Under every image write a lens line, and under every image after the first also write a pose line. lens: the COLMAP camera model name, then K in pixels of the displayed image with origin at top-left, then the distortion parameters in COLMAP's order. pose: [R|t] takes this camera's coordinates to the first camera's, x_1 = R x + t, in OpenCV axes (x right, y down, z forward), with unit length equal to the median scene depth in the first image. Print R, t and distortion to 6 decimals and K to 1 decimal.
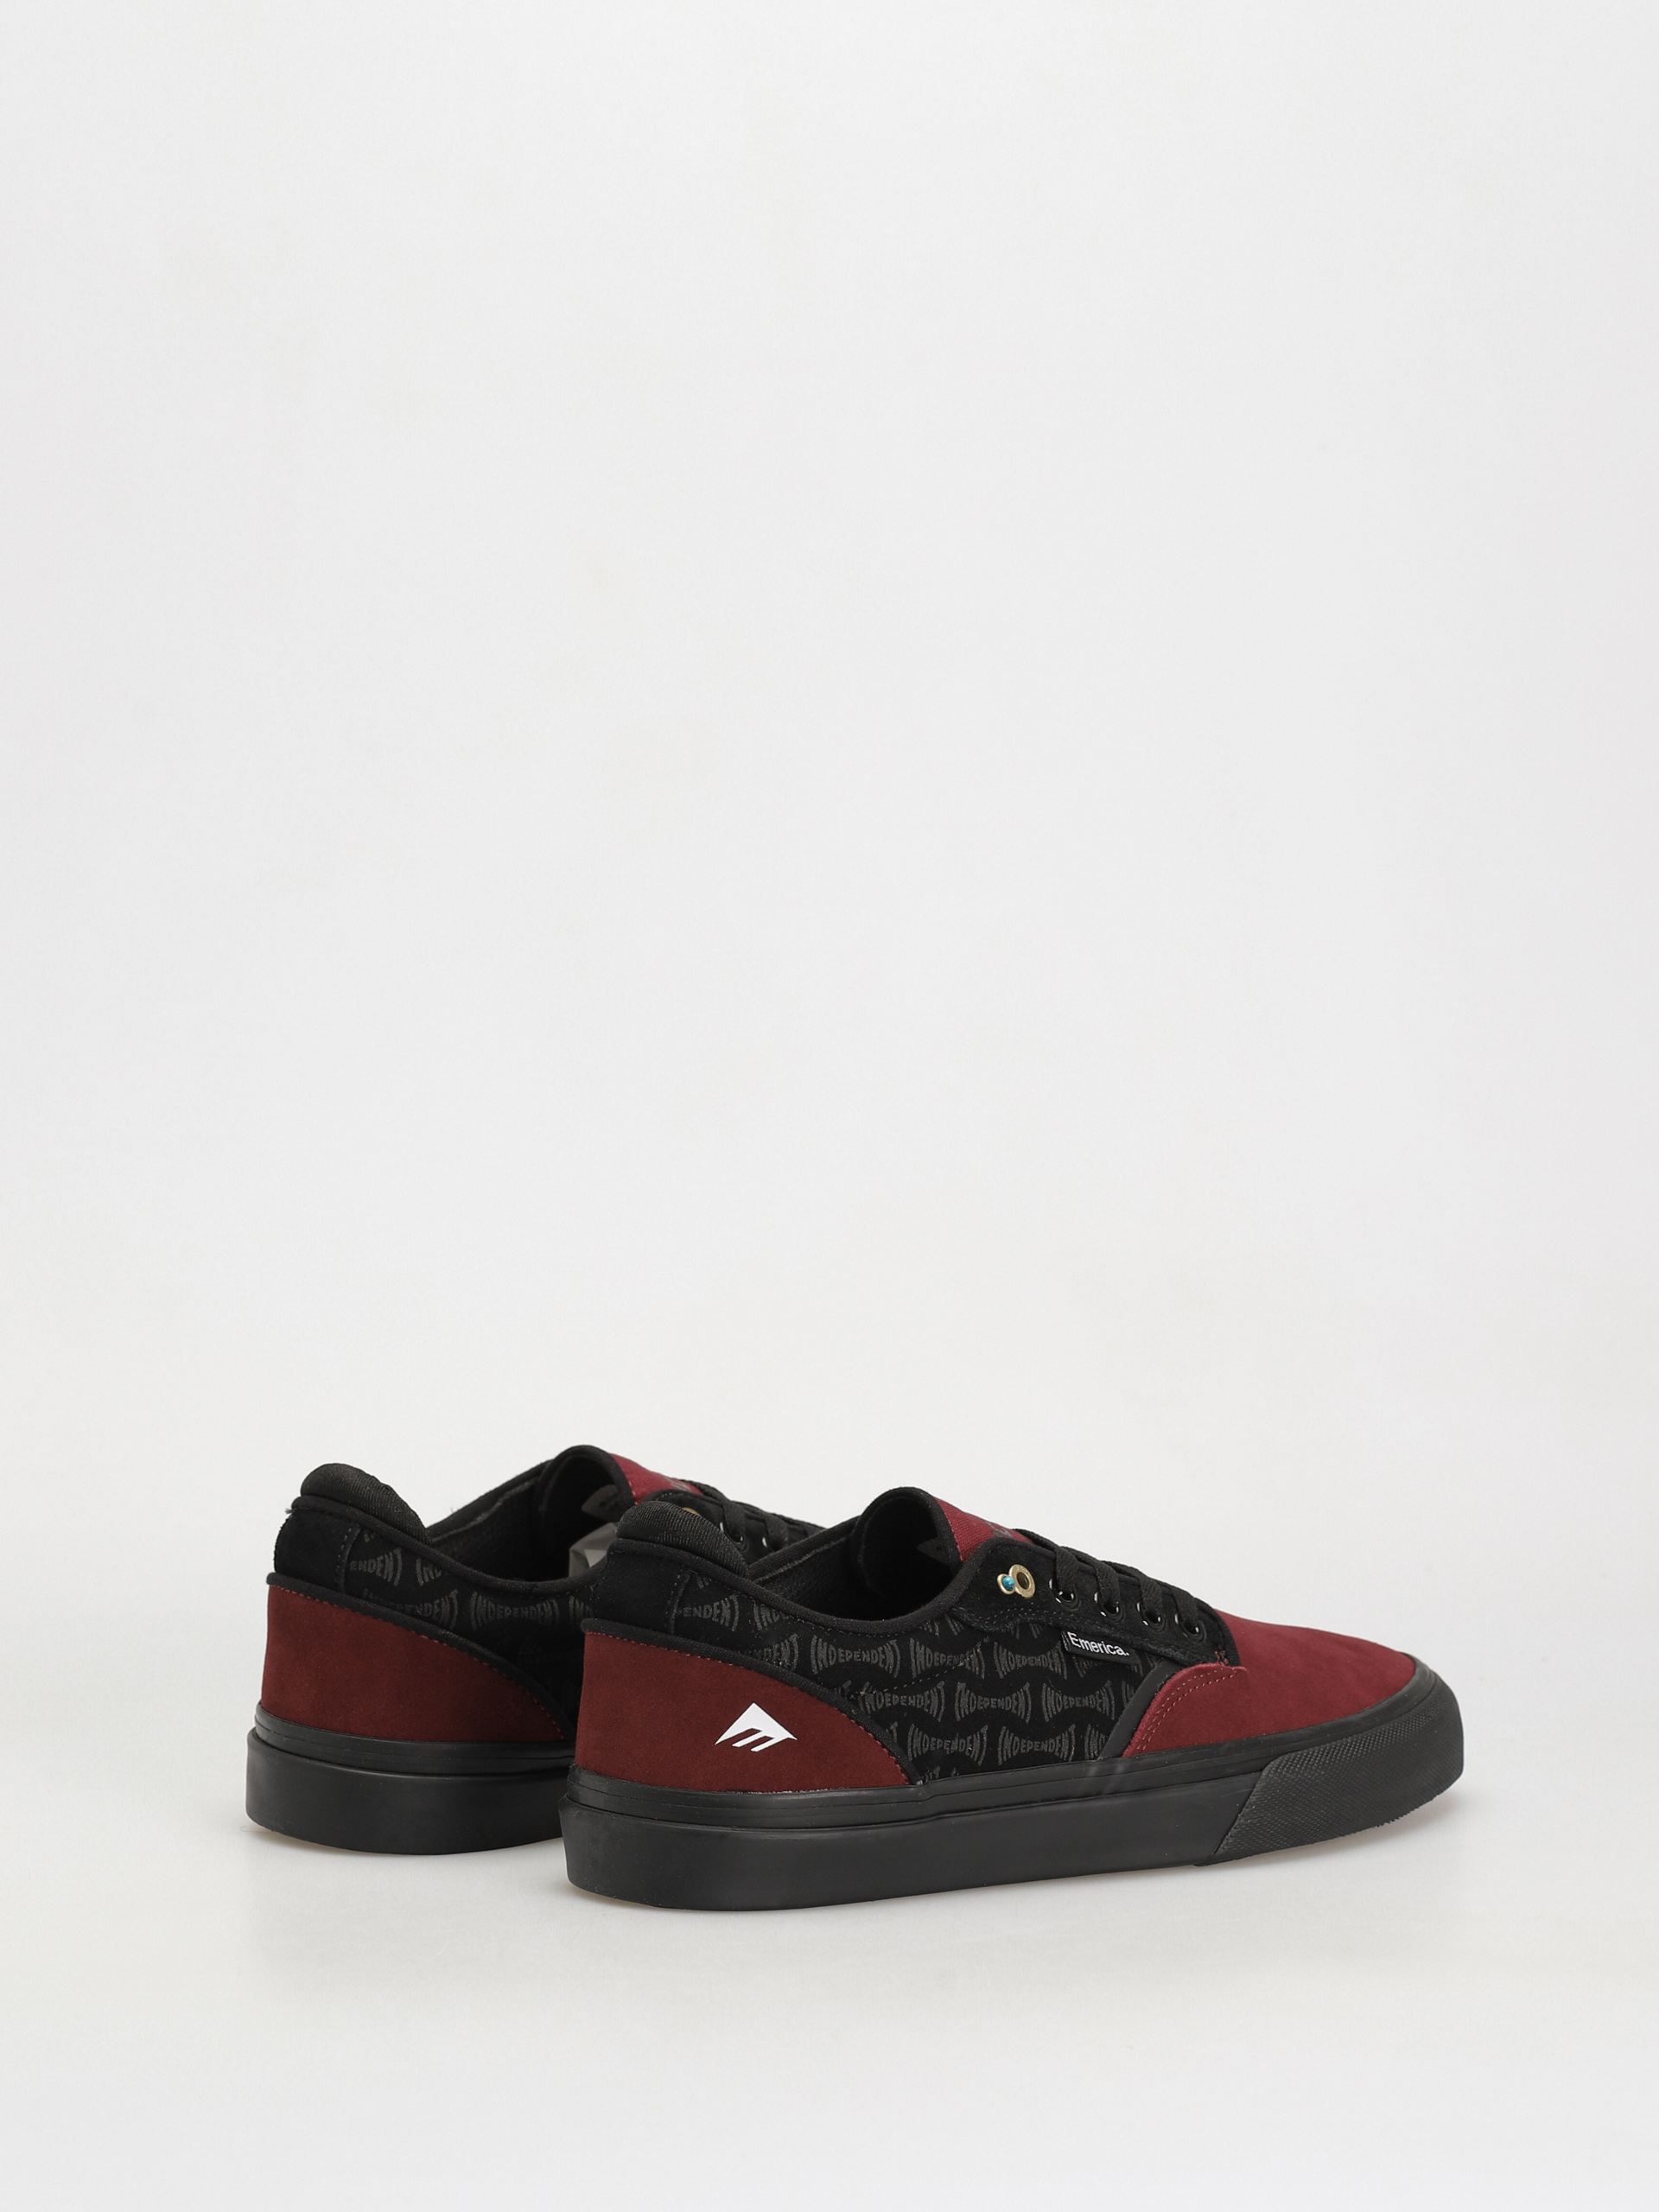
lens RADIAL K [[8346.4, 0, 830.2], [0, 8346.4, 1107.0], [0, 0, 1]] dist [-0.091179, 0.000000]
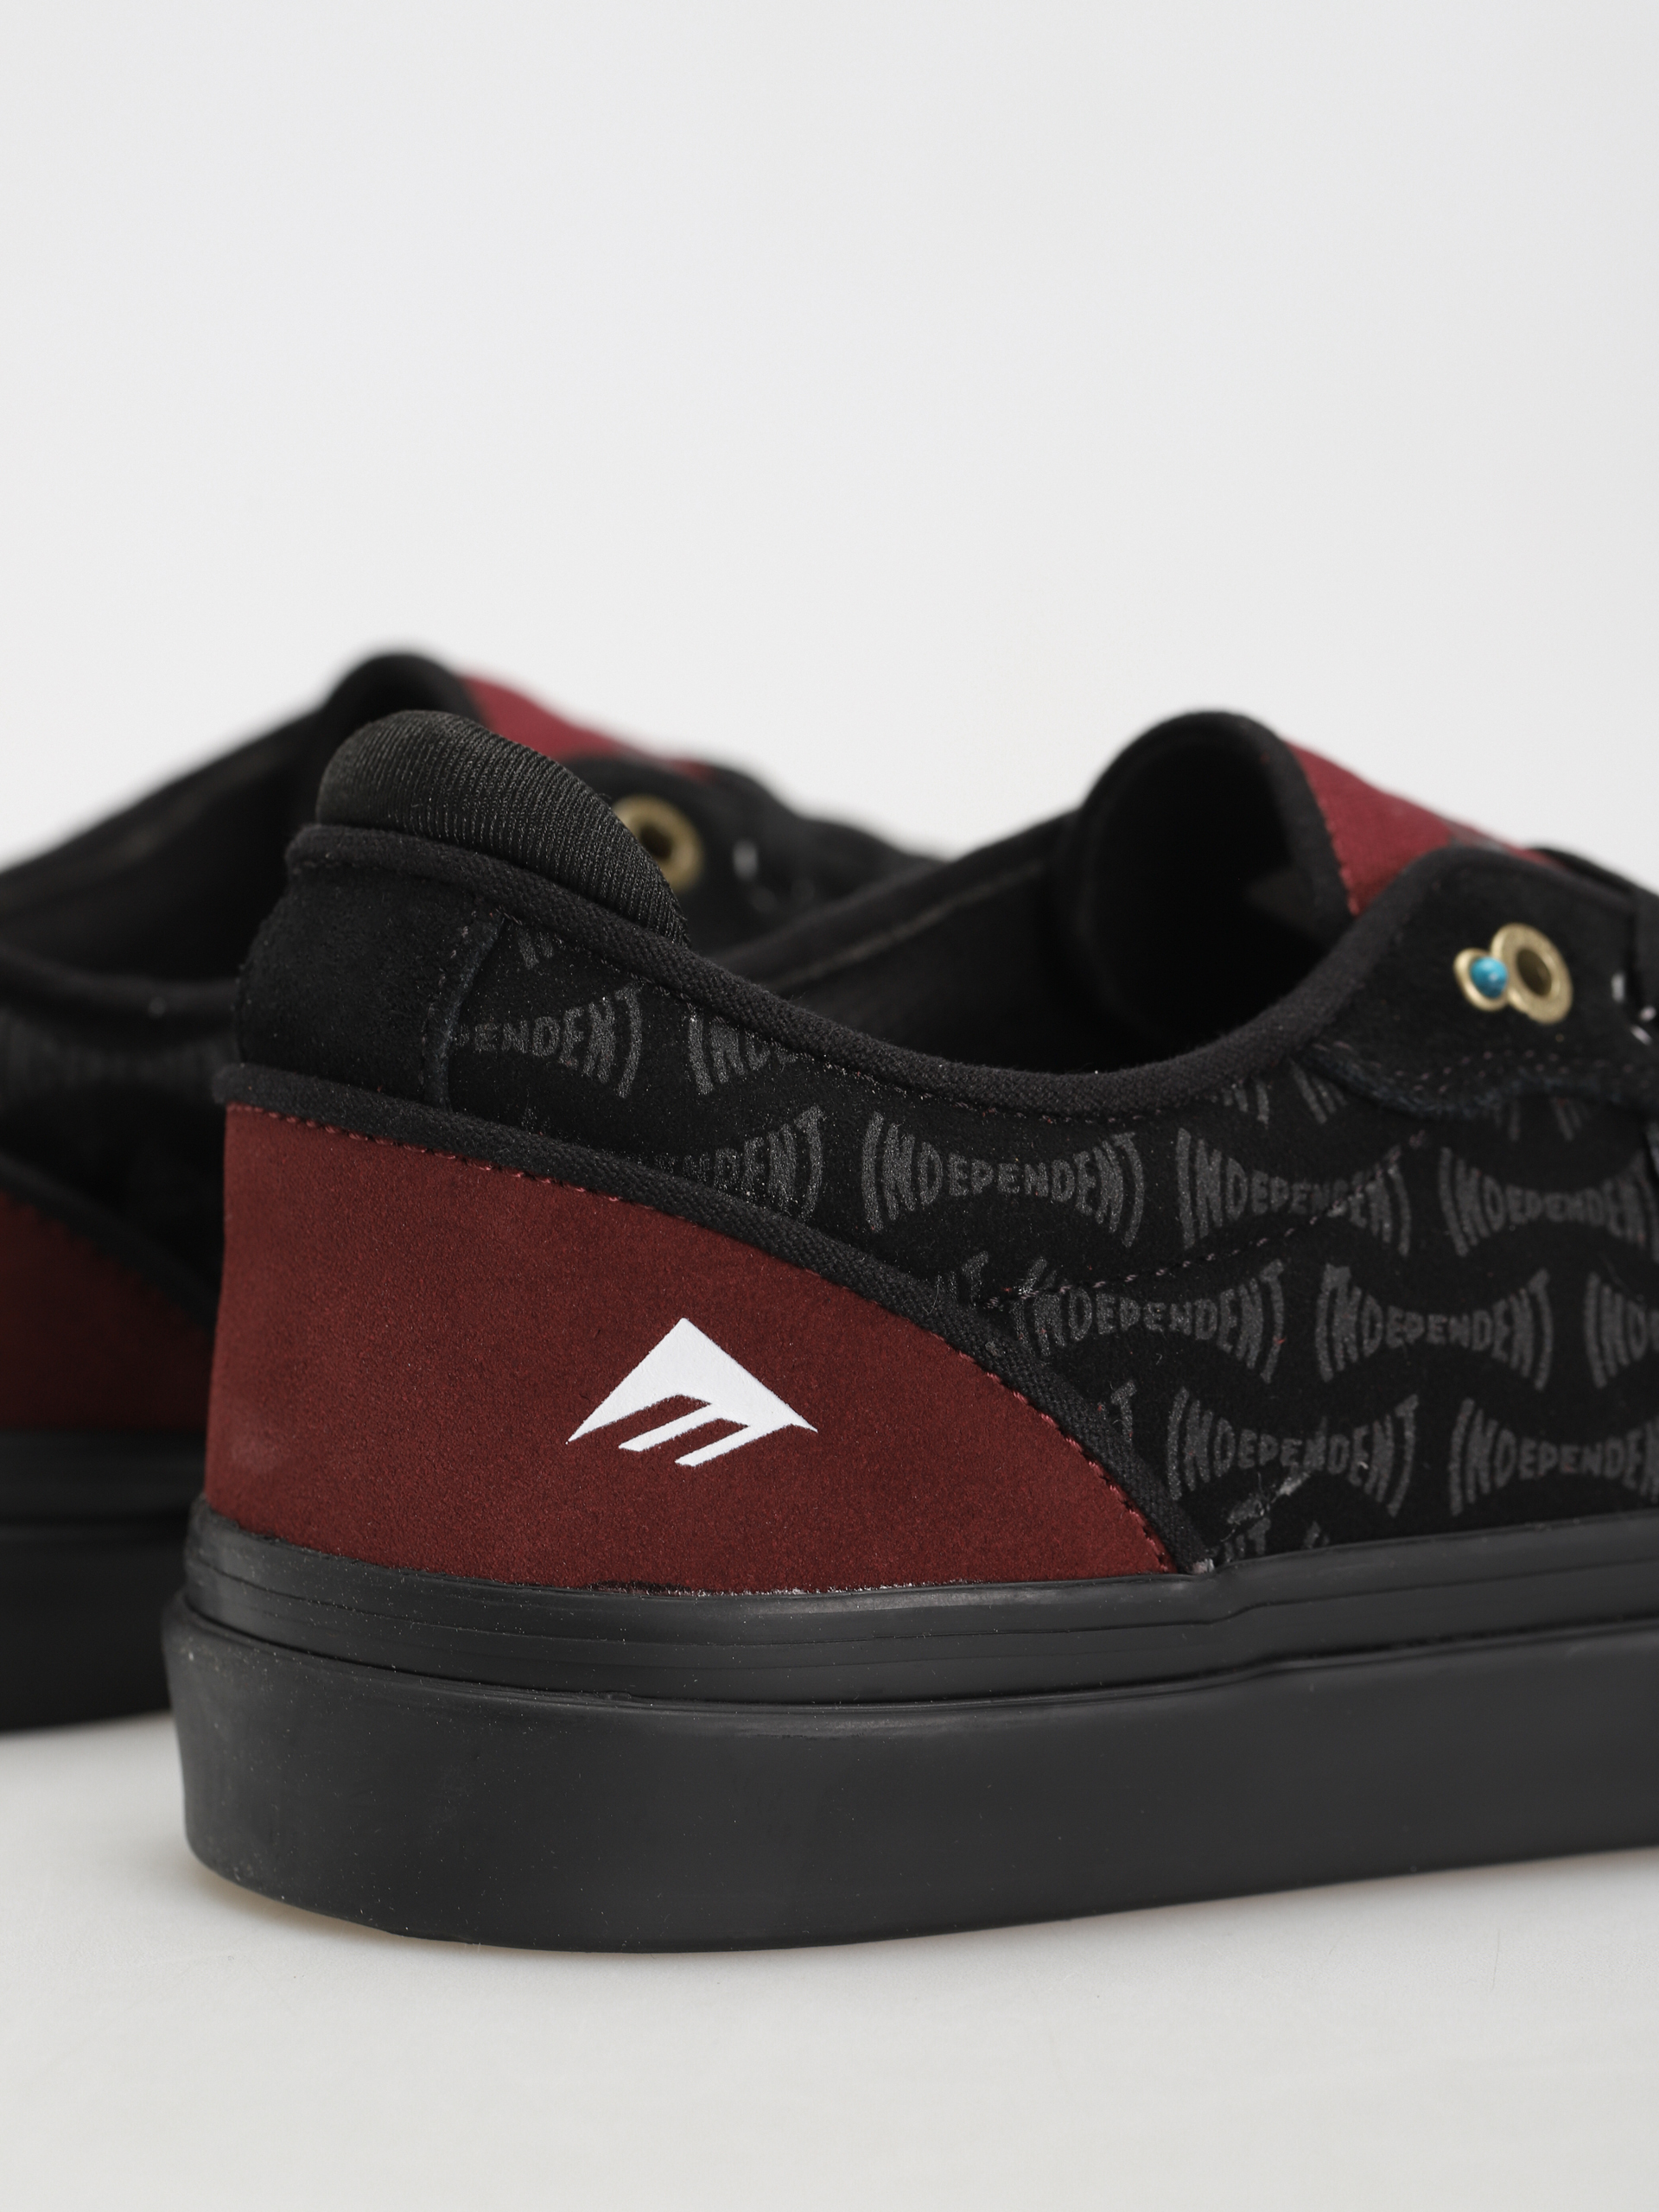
lens RADIAL K [[8346.4, 0, 829.9], [0, 8346.4, 1103.5], [0, 0, 1]] dist [-0.091179, 0.000000]
pose [[0.995959, 0.006241, -0.089597, 0.025437], [-0.003289, 0.999448, 0.033061, 0.051870], [0.089753, -0.032633, 0.995429, 0.670999]]
